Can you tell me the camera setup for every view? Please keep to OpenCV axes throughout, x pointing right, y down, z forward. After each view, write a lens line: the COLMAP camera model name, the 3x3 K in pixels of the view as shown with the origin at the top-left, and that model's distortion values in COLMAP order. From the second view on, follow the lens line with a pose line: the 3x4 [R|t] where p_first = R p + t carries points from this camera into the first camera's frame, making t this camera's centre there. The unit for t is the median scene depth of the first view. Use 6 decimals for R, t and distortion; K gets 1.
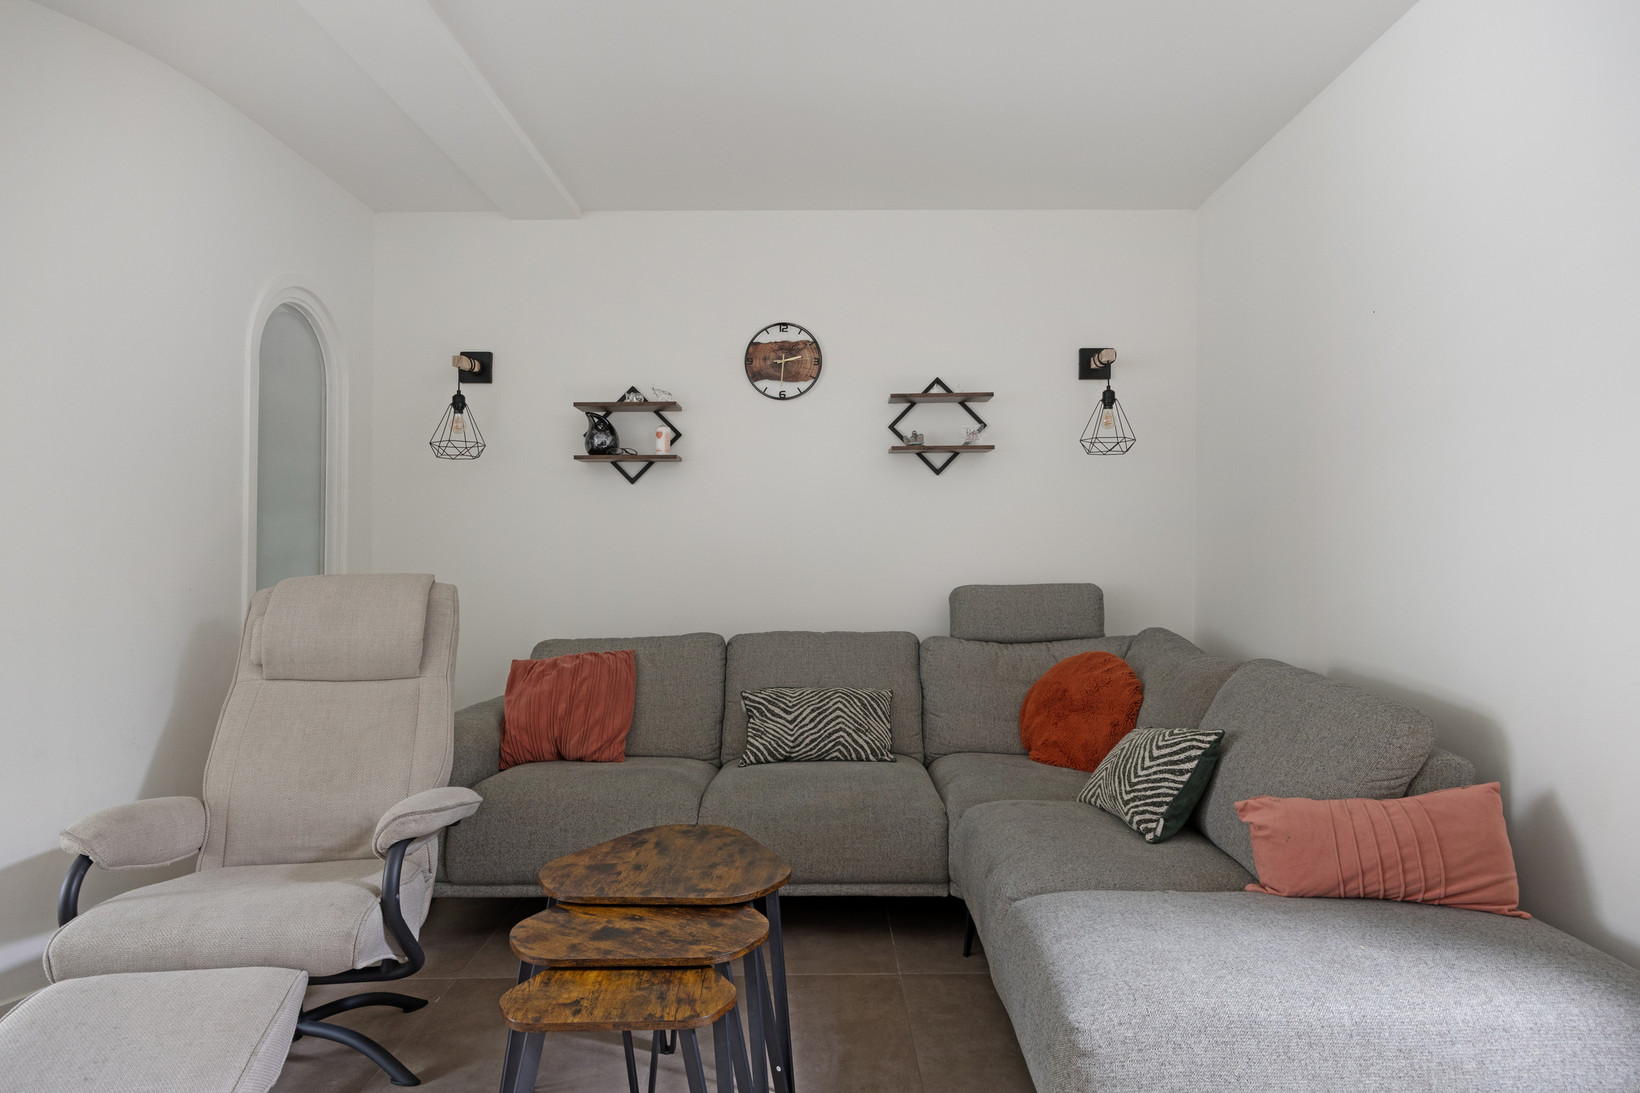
lens RADIAL K [[948.7, 0, 813.1], [0, 948.7, 541.6], [0, 0, 1]] dist [-0.002281, -0.000046]
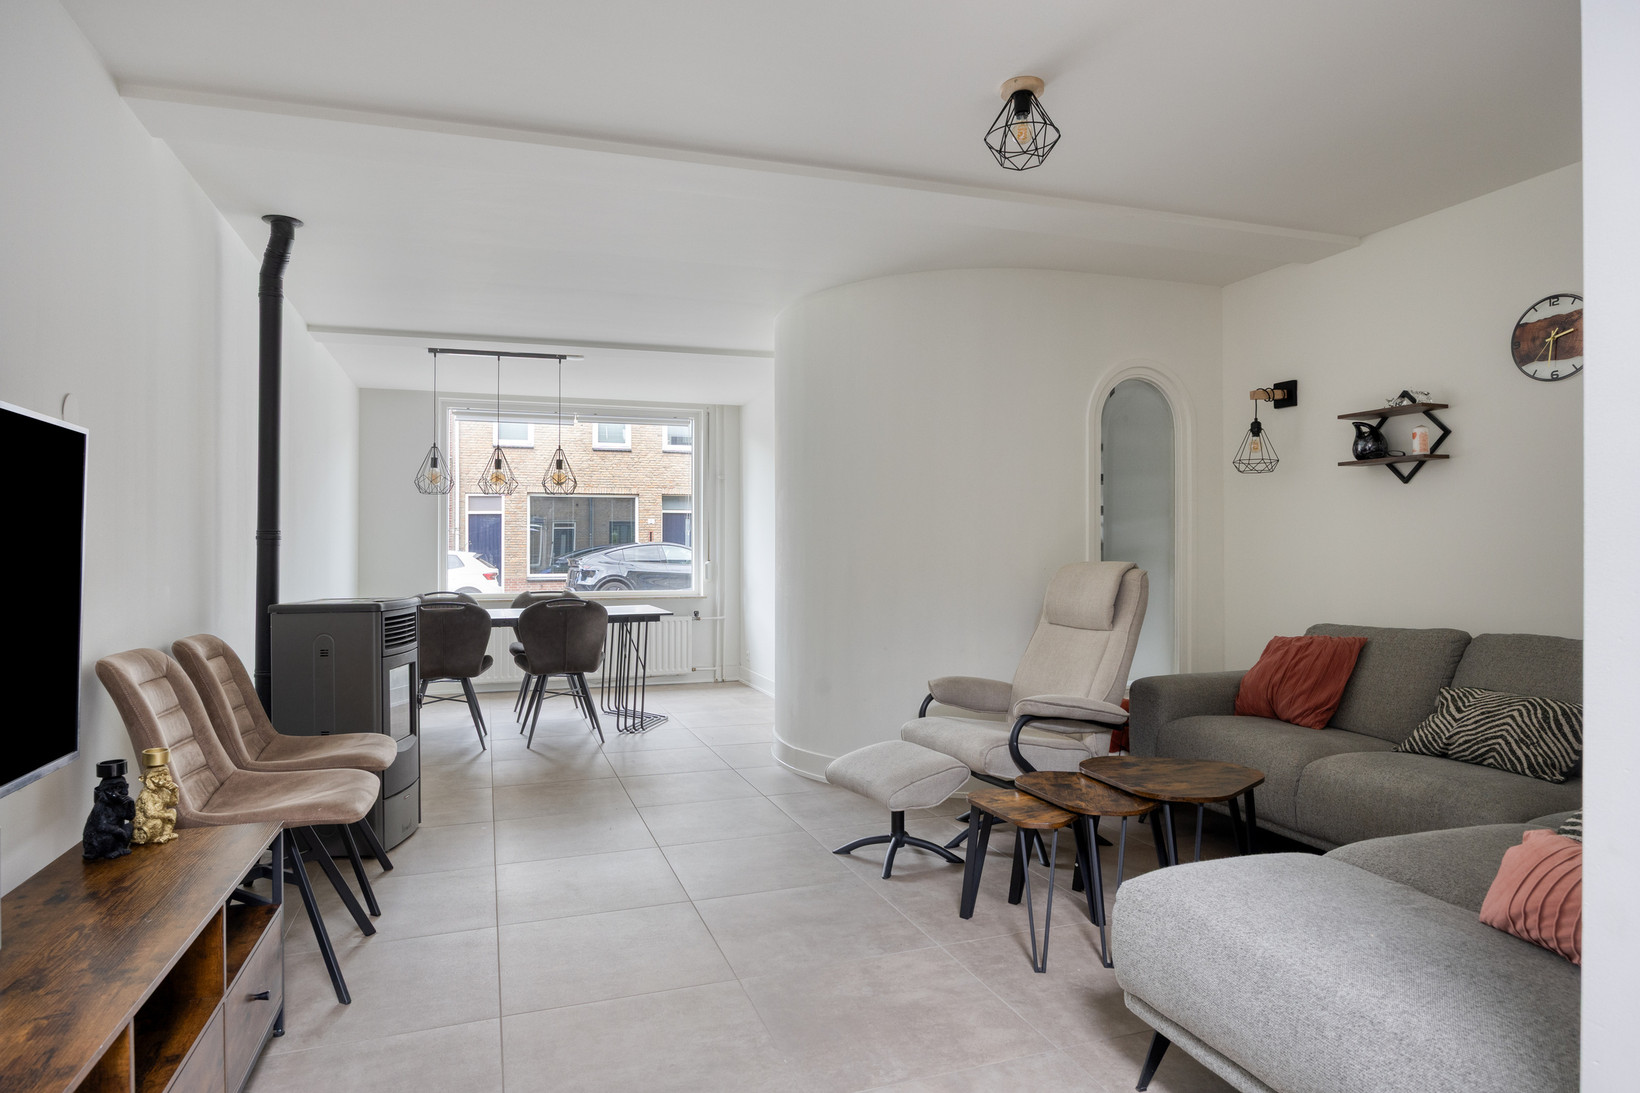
lens RADIAL K [[948.7, 0, 821.0], [0, 948.7, 546.4], [0, 0, 1]] dist [-0.002281, -0.000046]
pose [[0.329767, 0.003113, -0.944057, 0.593168], [0.014178, 0.999865, 0.008250, -0.008793], [0.943956, -0.016105, 0.329679, 0.038640]]
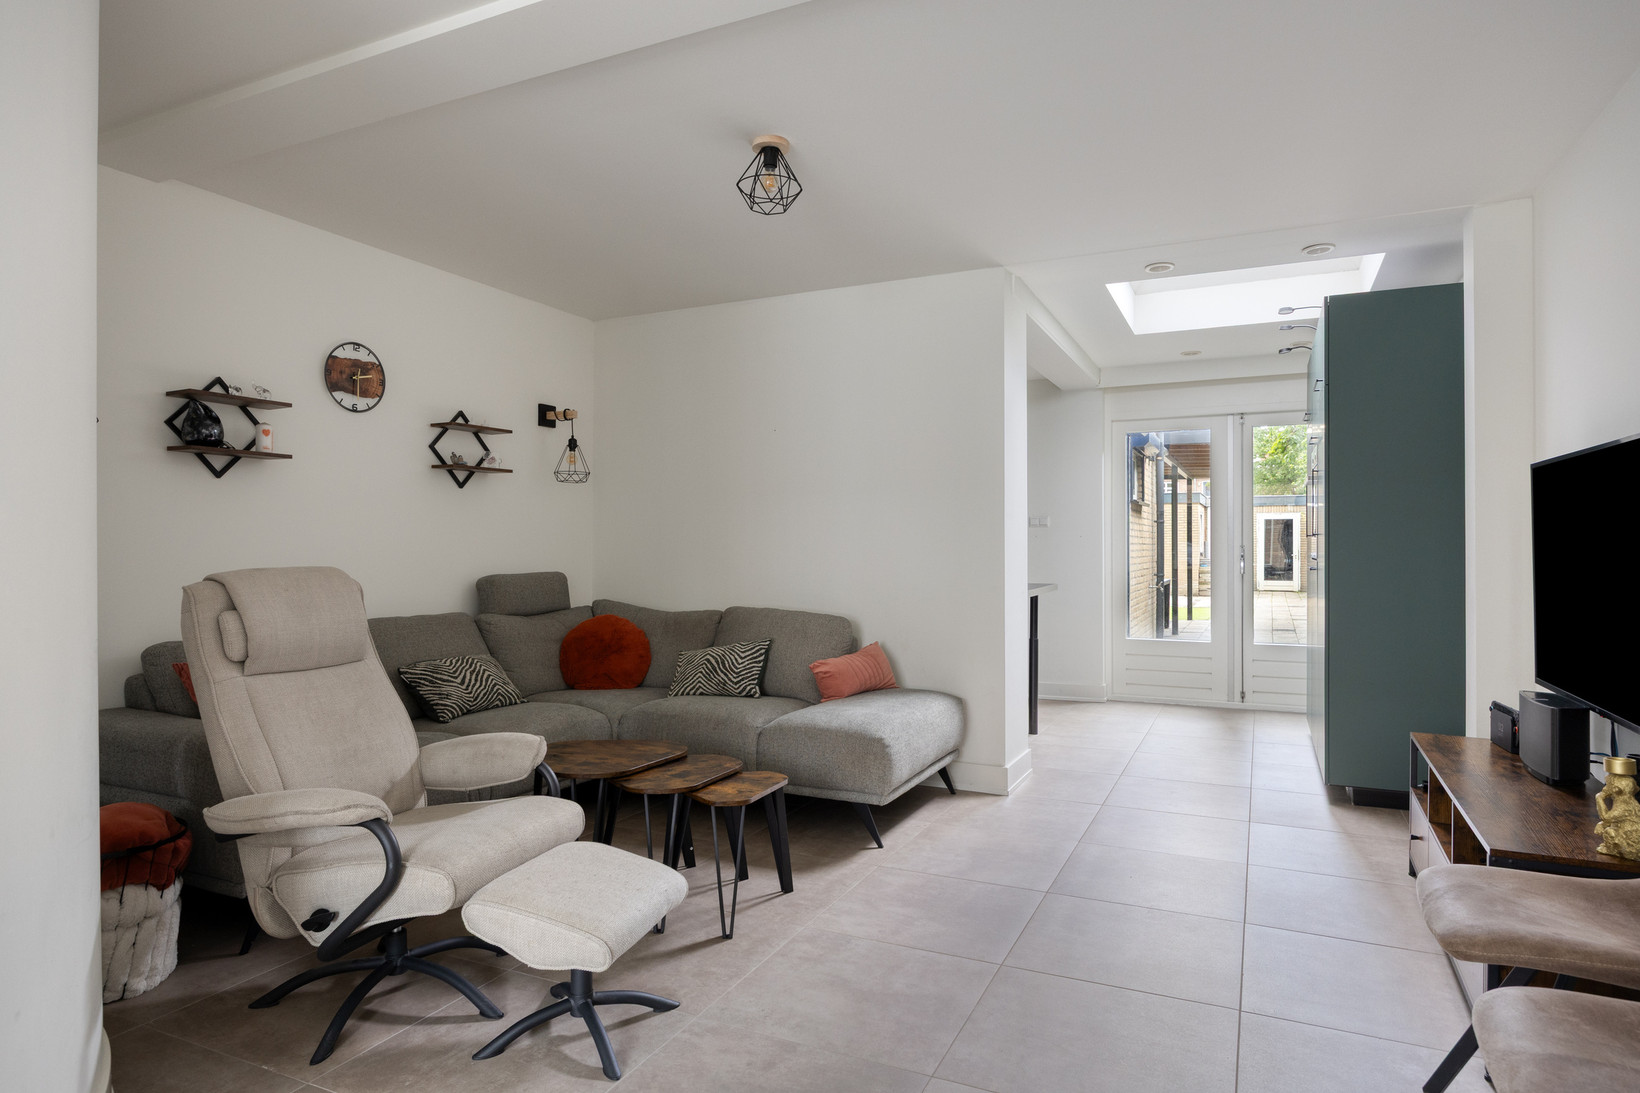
lens RADIAL K [[948.7, 0, 819.8], [0, 948.7, 550.6], [0, 0, 1]] dist [-0.002281, -0.000046]
pose [[0.431357, 0.002767, 0.902177, -0.802733], [-0.013188, 0.999908, 0.003239, 0.002332], [-0.902085, -0.013295, 0.431354, 0.025657]]
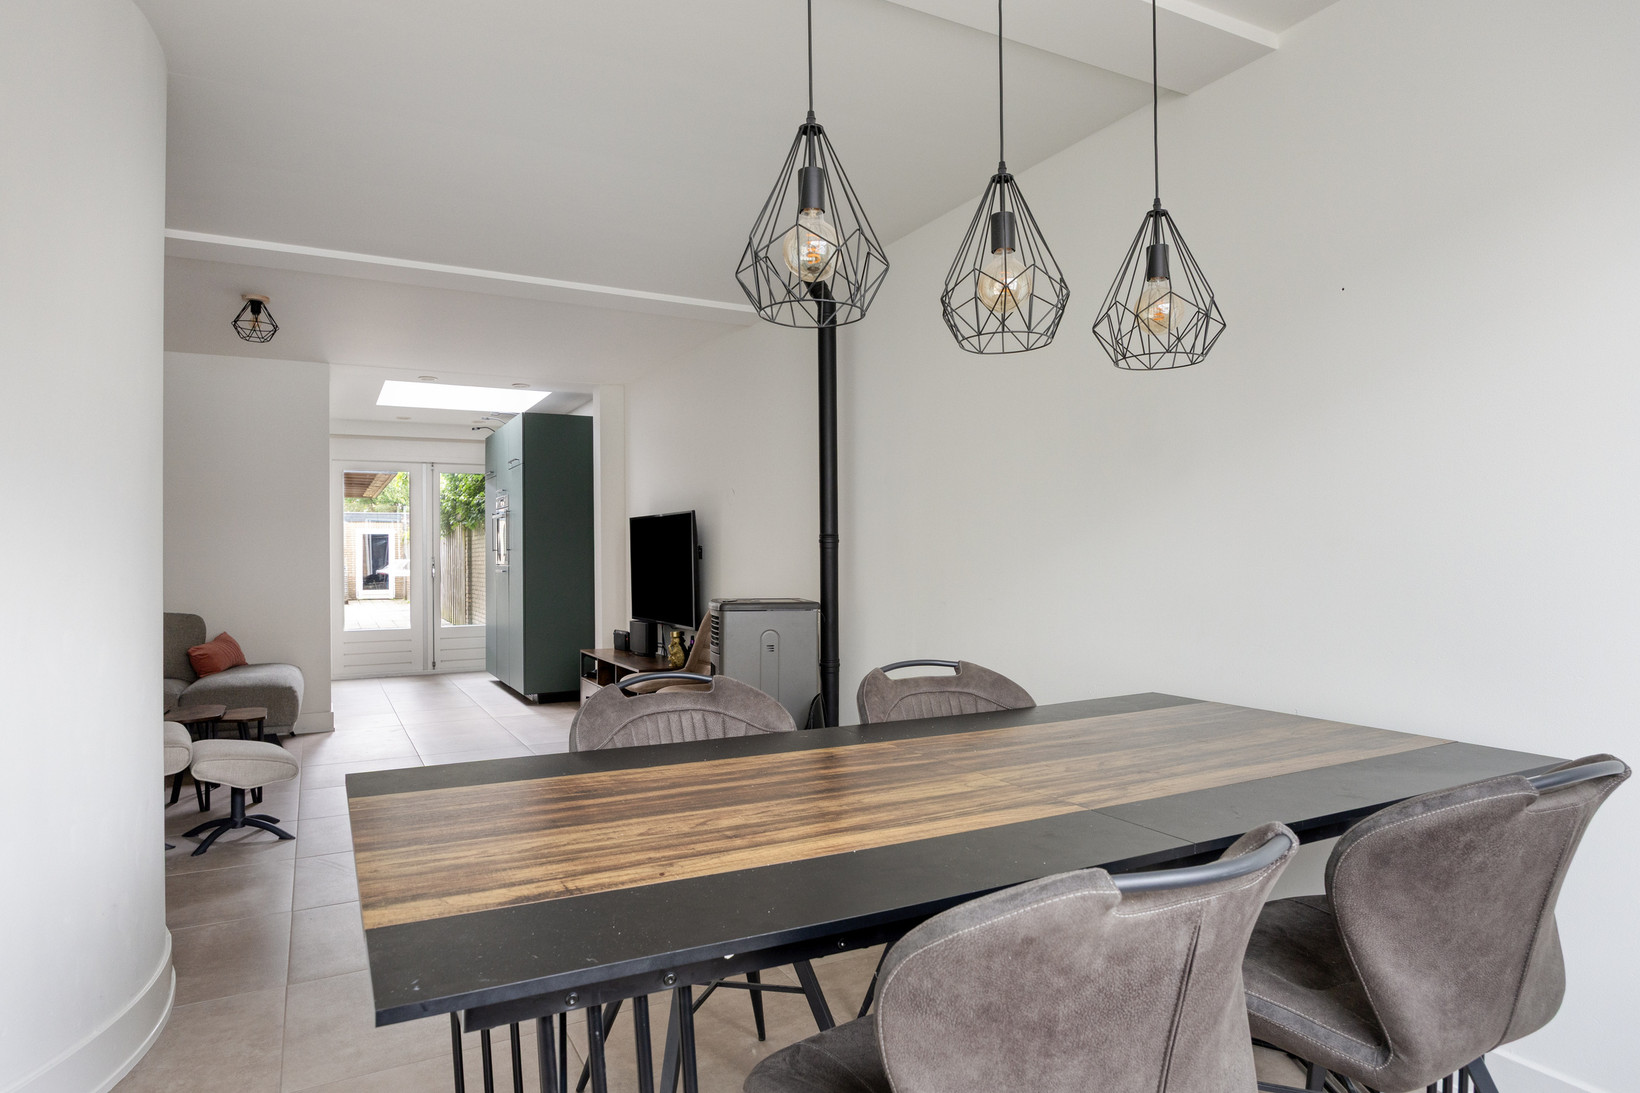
lens RADIAL K [[948.7, 0, 819.1], [0, 948.7, 548.3], [0, 0, 1]] dist [-0.002281, -0.000046]
pose [[-0.459306, 0.017065, 0.888114, -1.586172], [0.000542, 0.999821, -0.018931, 0.013949], [-0.888278, -0.008214, -0.459233, 0.346040]]
